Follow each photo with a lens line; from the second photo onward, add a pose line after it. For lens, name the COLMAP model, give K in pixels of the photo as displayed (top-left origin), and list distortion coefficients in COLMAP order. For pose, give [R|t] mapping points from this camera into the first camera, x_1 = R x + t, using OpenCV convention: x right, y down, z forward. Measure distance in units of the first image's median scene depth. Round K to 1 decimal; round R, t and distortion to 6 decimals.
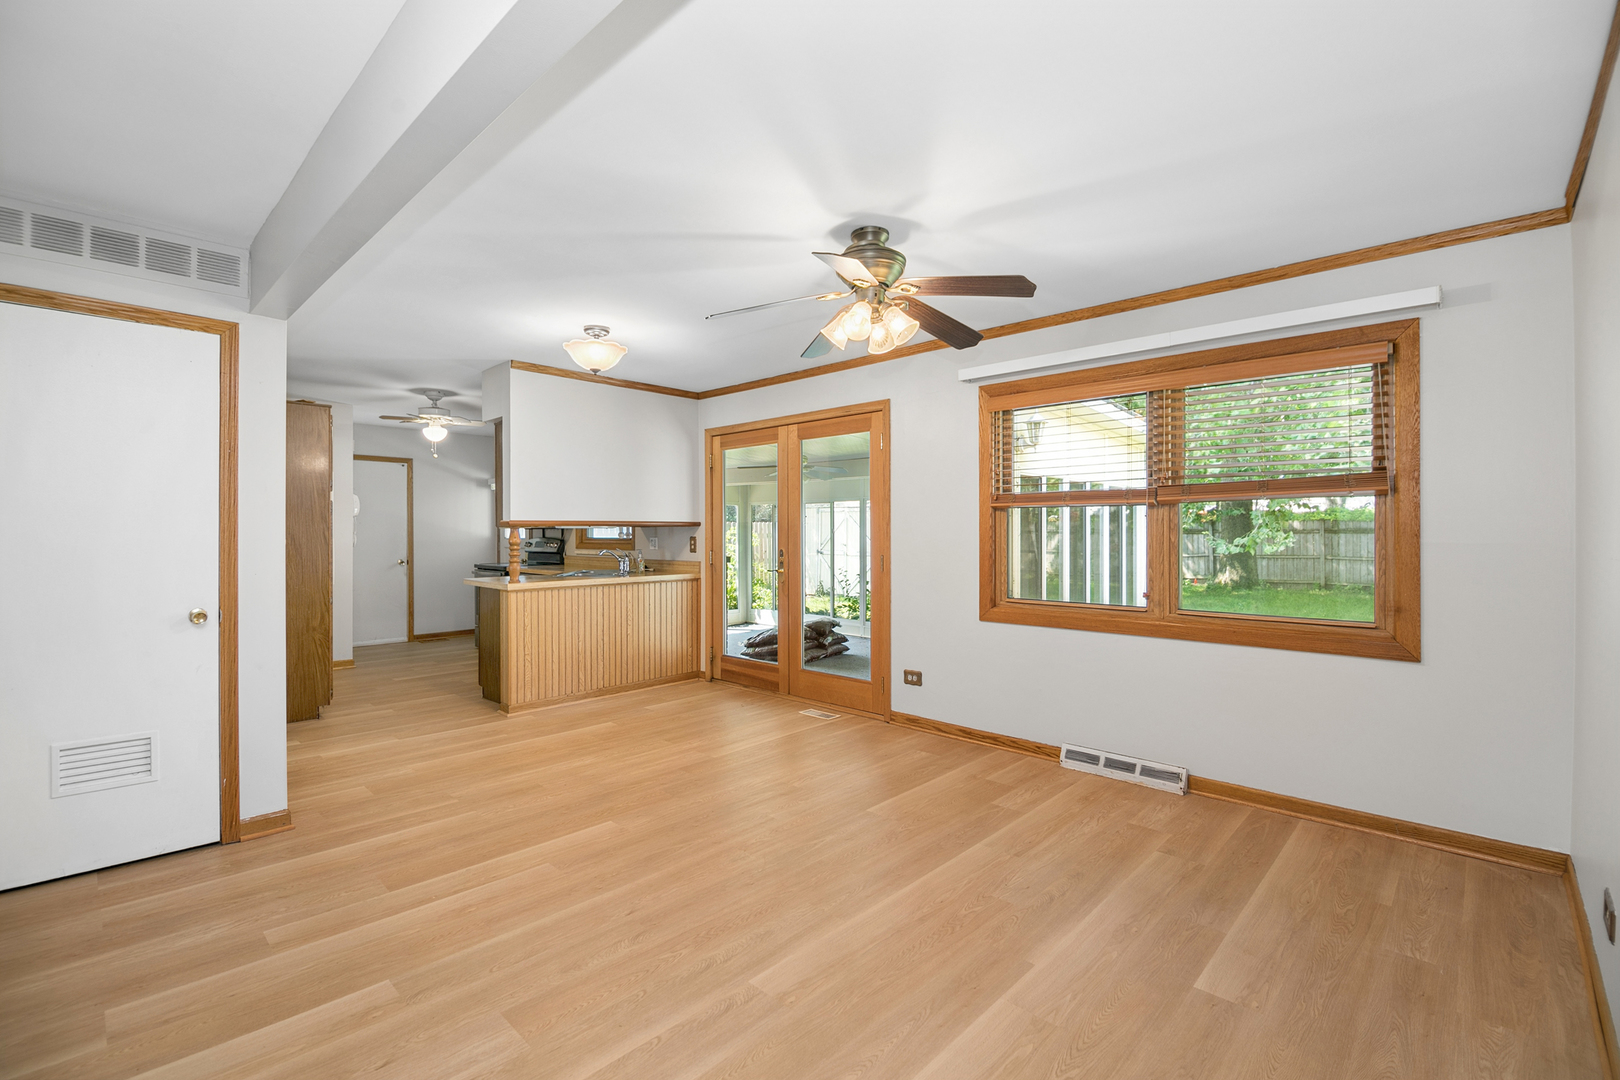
lens RADIAL K [[708.8, 0, 810.0], [0, 708.8, 540.0], [0, 0, 1]] dist [-0.000311, -0.000513]
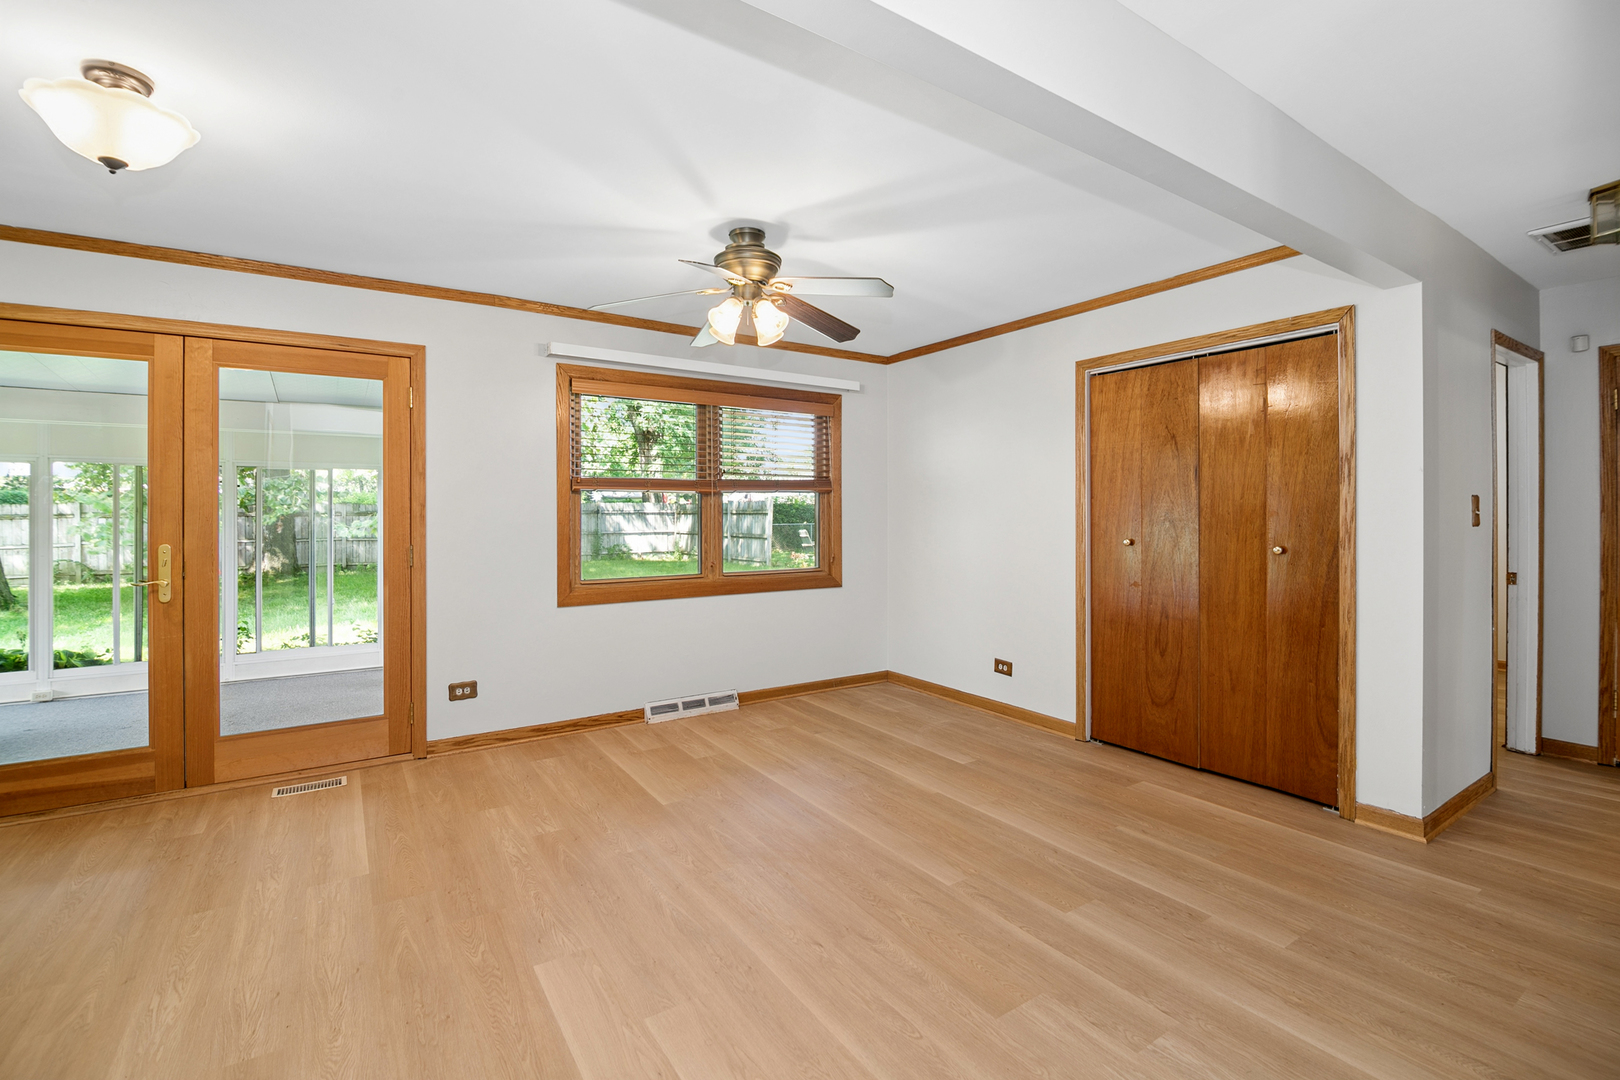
lens RADIAL K [[716.5, 0, 807.2], [0, 716.5, 522.4], [0, 0, 1]] dist [-0.000856, -0.007521]
pose [[0.229359, -0.010923, 0.973281, -0.743035], [0.012921, 0.999883, 0.008177, -0.005925], [-0.973256, 0.010701, 0.229474, 0.531649]]
